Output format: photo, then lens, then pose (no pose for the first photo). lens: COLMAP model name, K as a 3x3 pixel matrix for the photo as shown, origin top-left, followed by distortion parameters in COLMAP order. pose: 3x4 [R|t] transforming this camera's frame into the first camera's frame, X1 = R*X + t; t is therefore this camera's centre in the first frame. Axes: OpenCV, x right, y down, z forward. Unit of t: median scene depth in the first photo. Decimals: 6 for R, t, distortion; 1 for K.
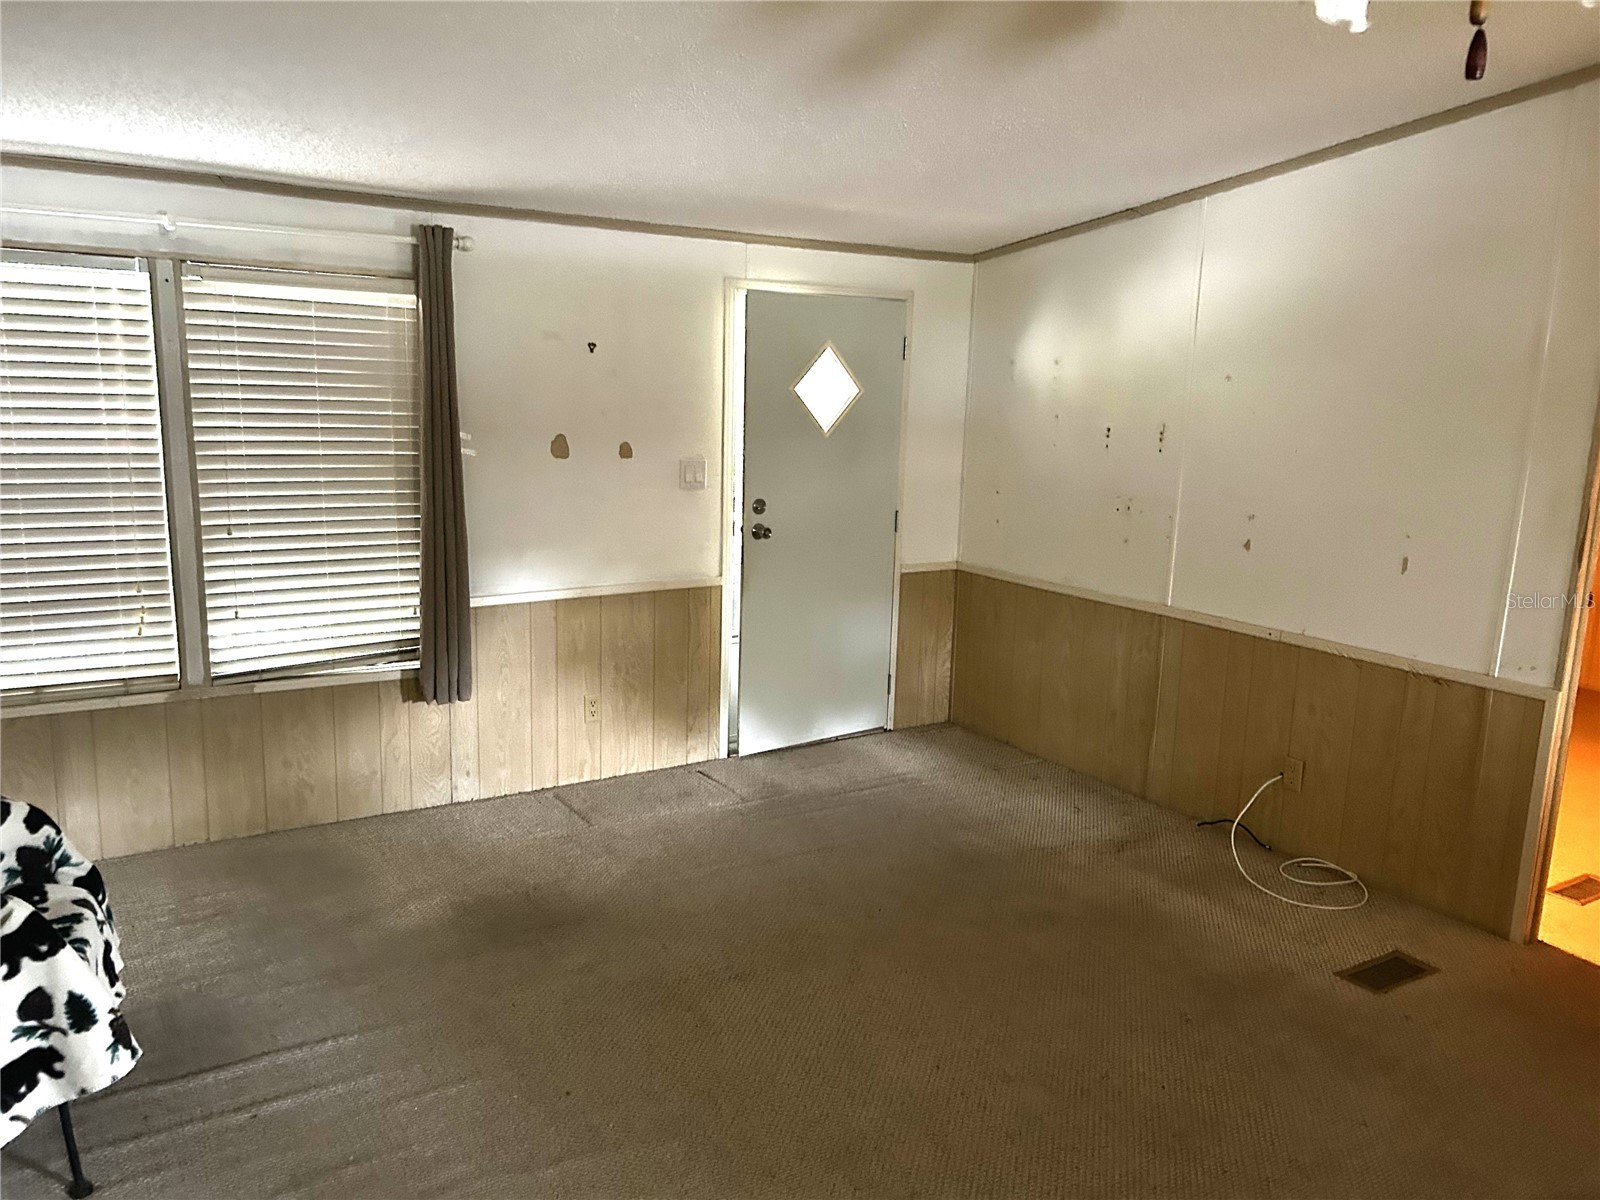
lens RADIAL K [[1195.0, 0, 806.4], [0, 1195.0, 609.9], [0, 0, 1]] dist [0.058642, -0.079947]
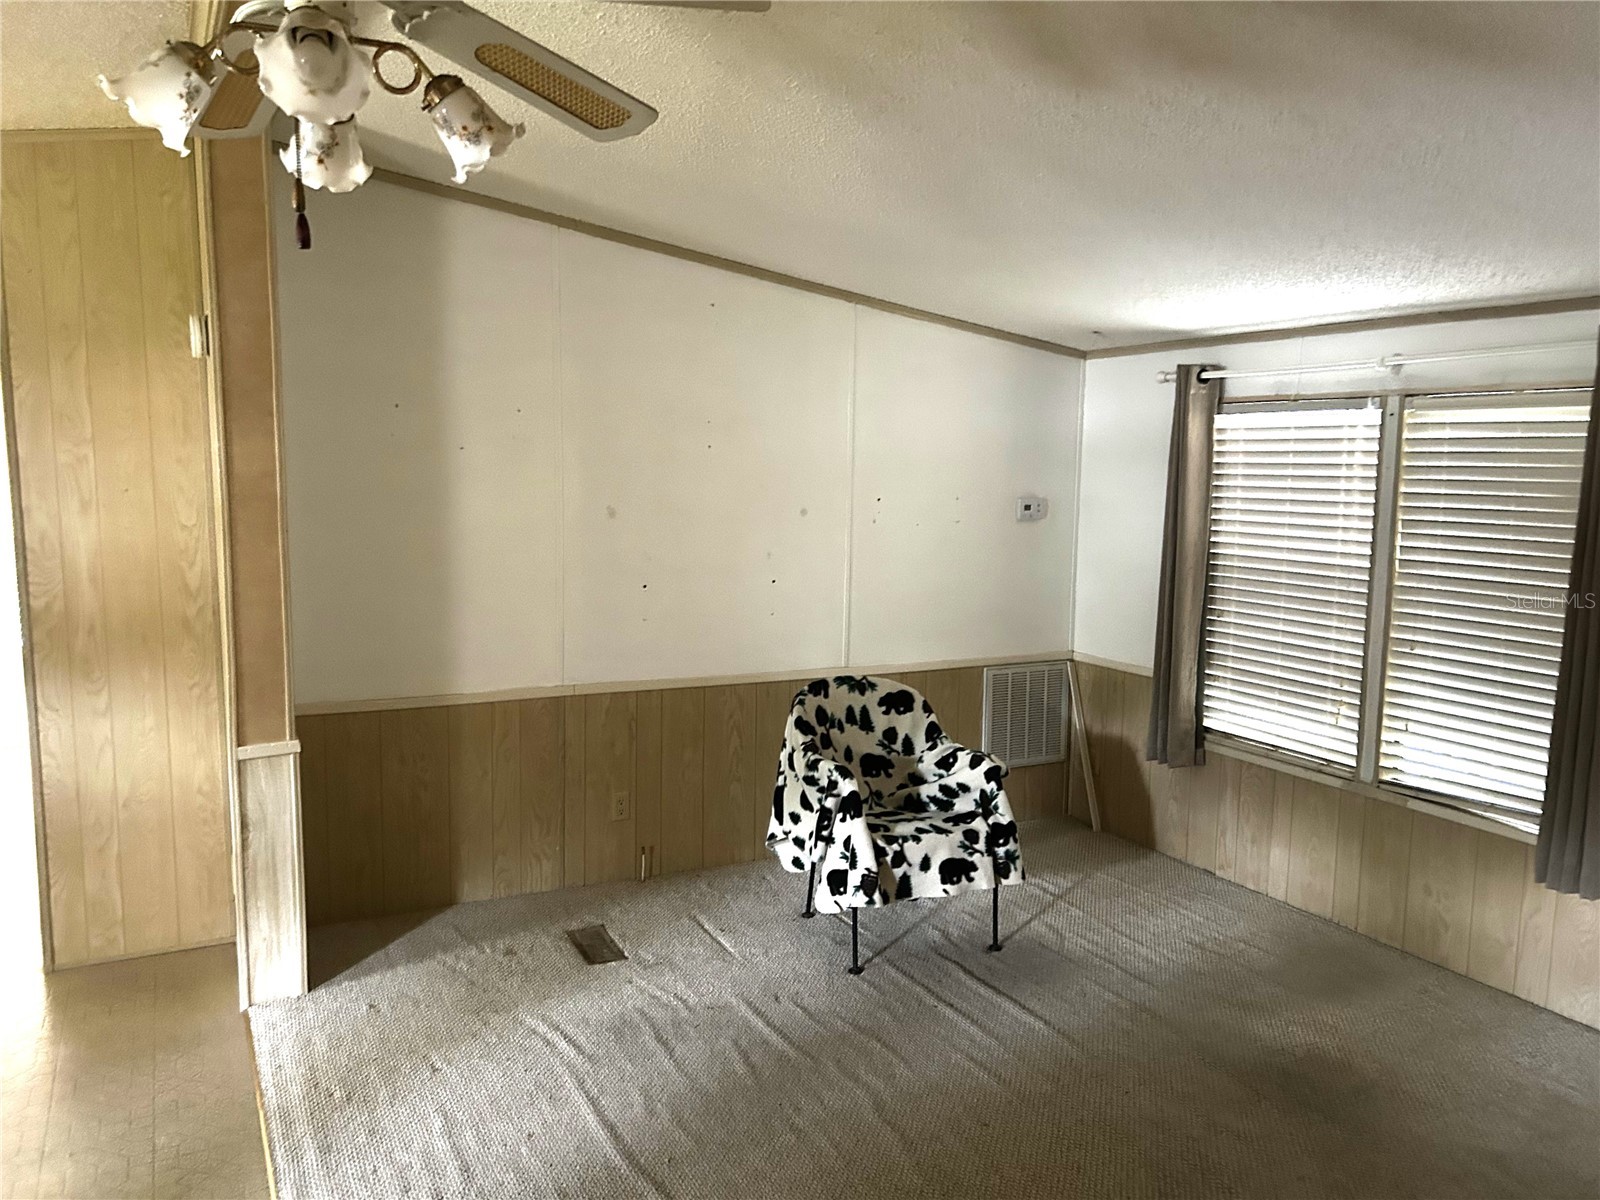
lens RADIAL K [[1195.0, 0, 806.4], [0, 1195.0, 609.9], [0, 0, 1]] dist [0.058642, -0.079947]
pose [[-0.089048, 0.082809, -0.992579, 0.614280], [-0.206163, 0.973425, 0.099707, -0.094735], [0.974458, 0.213511, -0.069609, 0.572928]]
